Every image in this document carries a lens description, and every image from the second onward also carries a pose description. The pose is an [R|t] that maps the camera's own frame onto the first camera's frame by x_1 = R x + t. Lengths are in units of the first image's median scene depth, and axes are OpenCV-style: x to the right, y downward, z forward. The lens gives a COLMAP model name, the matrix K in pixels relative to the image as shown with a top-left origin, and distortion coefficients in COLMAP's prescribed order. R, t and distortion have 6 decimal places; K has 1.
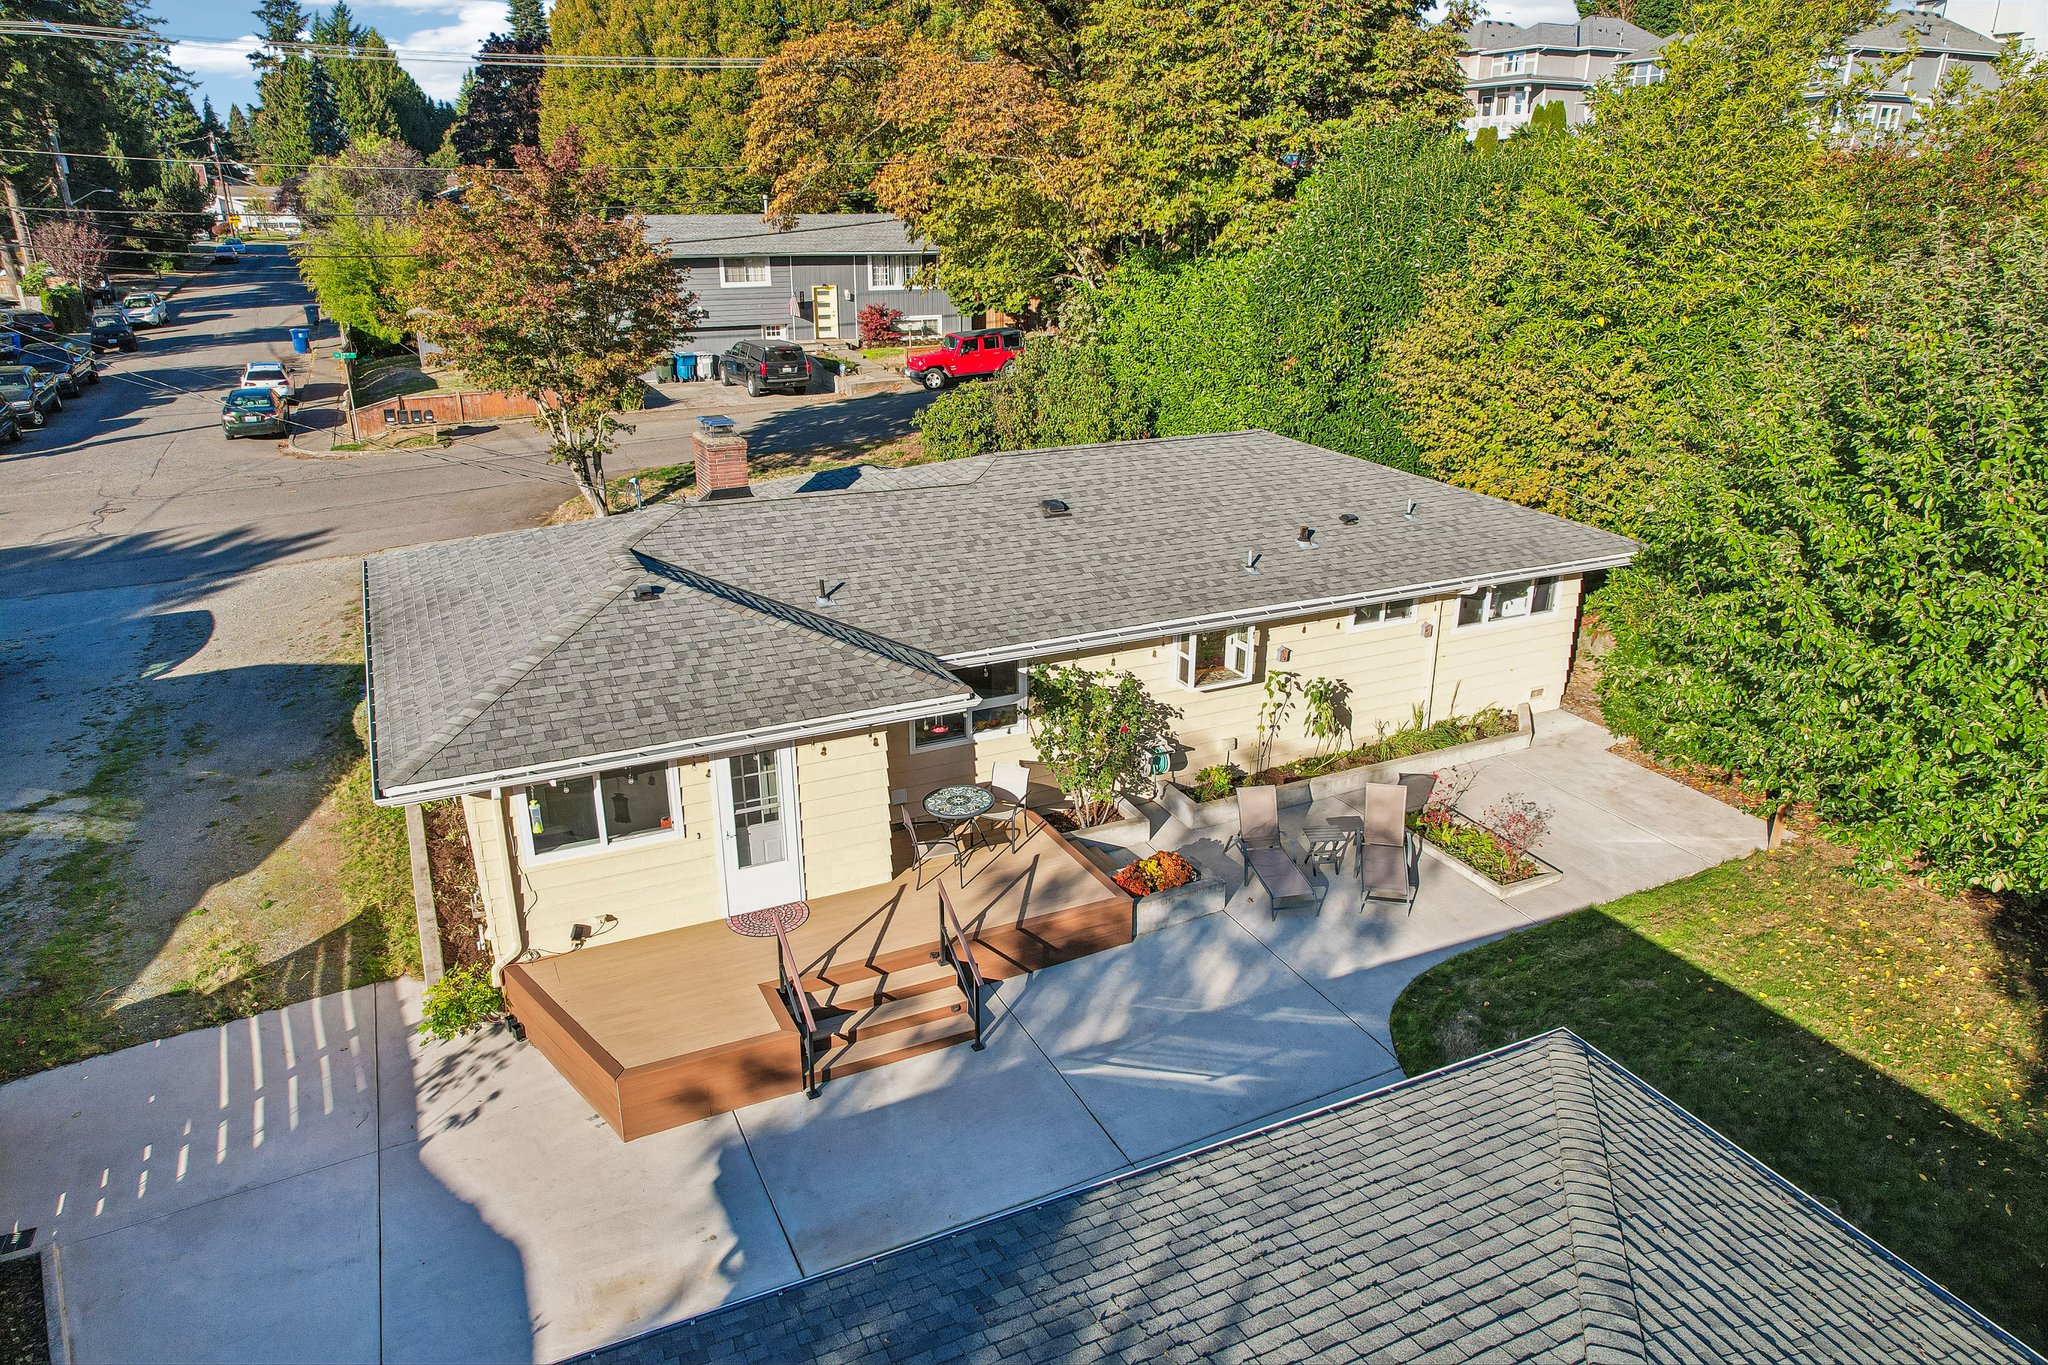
lens RADIAL K [[1309.7, 0, 1026.9], [0, 1309.7, 688.1], [0, 0, 1]] dist [-0.081891, 0.074342]
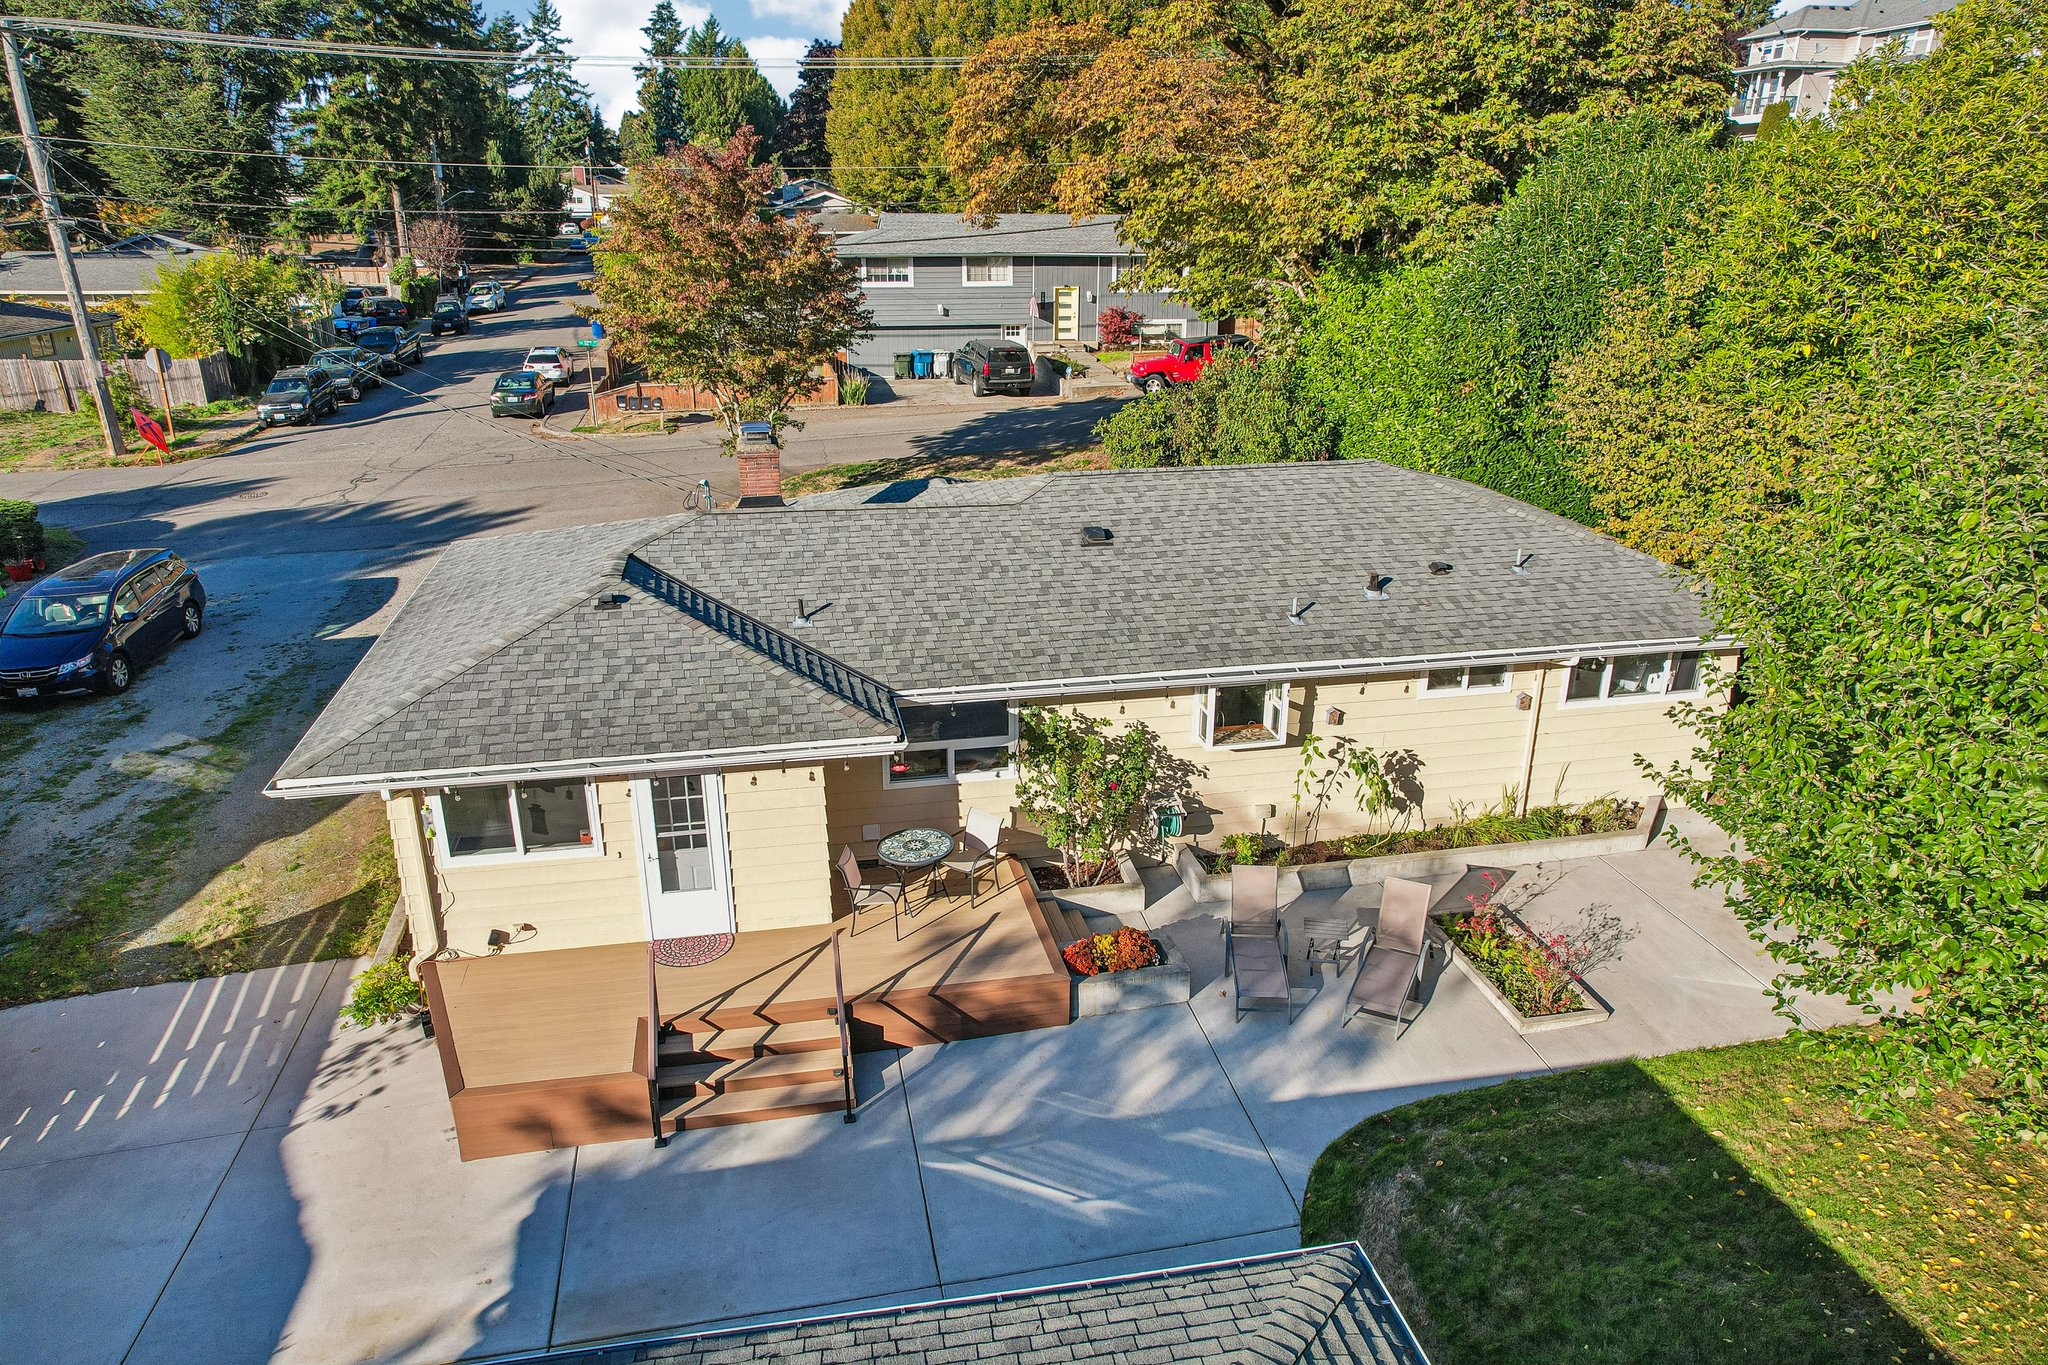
lens RADIAL K [[1309.7, 0, 1026.9], [0, 1309.7, 688.1], [0, 0, 1]] dist [-0.081891, 0.074342]
pose [[0.969987, 0.086257, -0.227343, 0.193492], [-0.086321, 0.996220, 0.009683, -0.035636], [0.227319, 0.010232, 0.973767, 0.091222]]
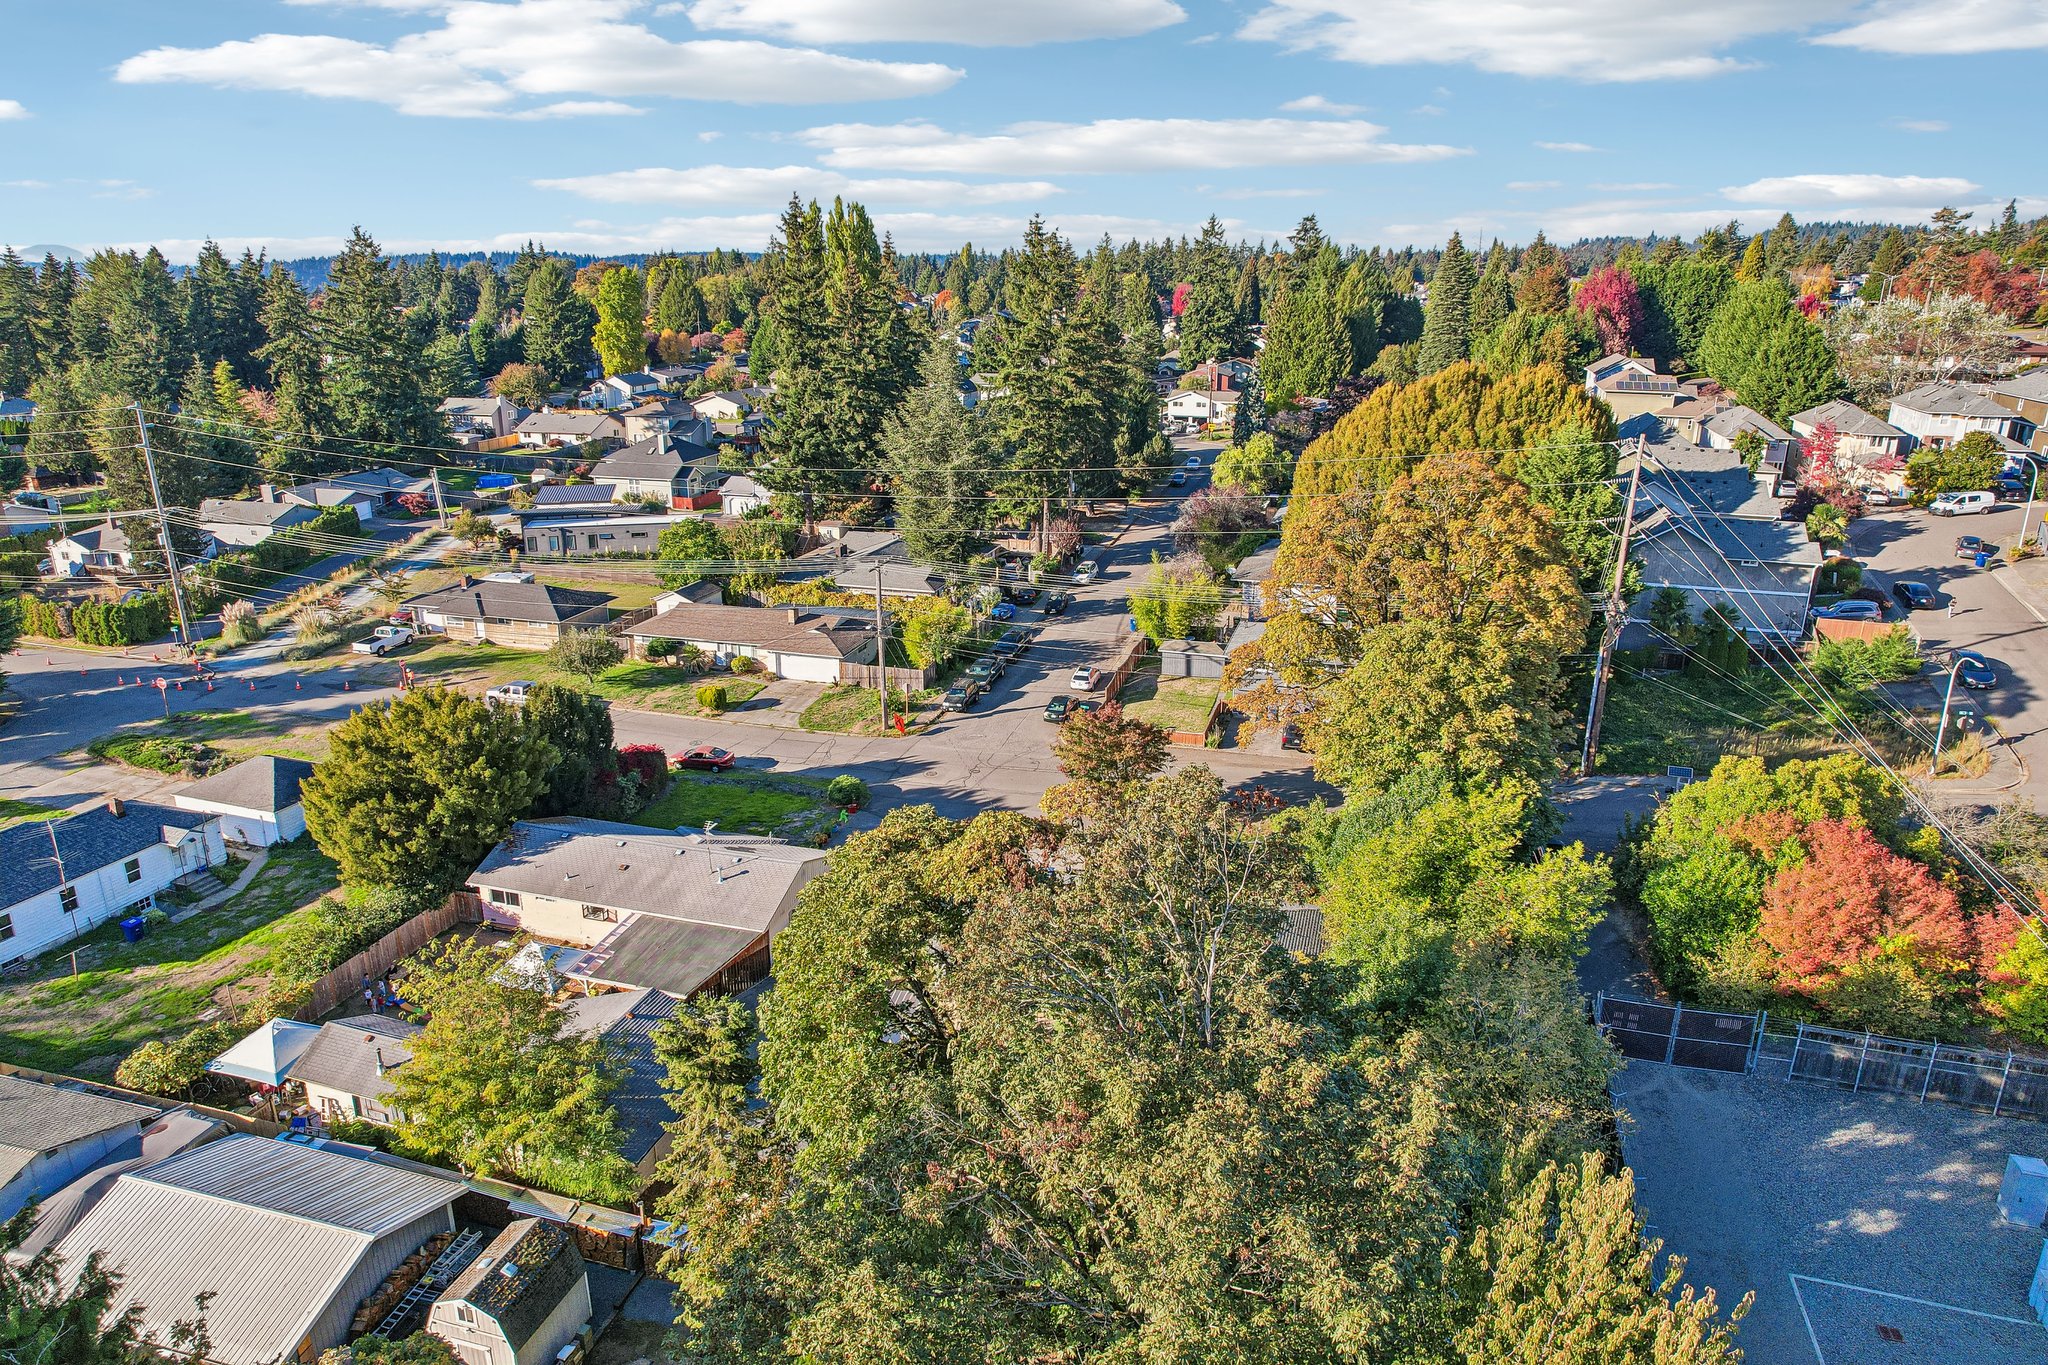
lens RADIAL K [[1309.7, 0, 1026.9], [0, 1309.7, 688.1], [0, 0, 1]] dist [-0.081891, 0.074342]
pose [[0.738861, 0.207721, -0.641043, 1.800135], [-0.234367, 0.971127, 0.044550, -0.797087], [0.631788, 0.117323, 0.766211, -1.709831]]
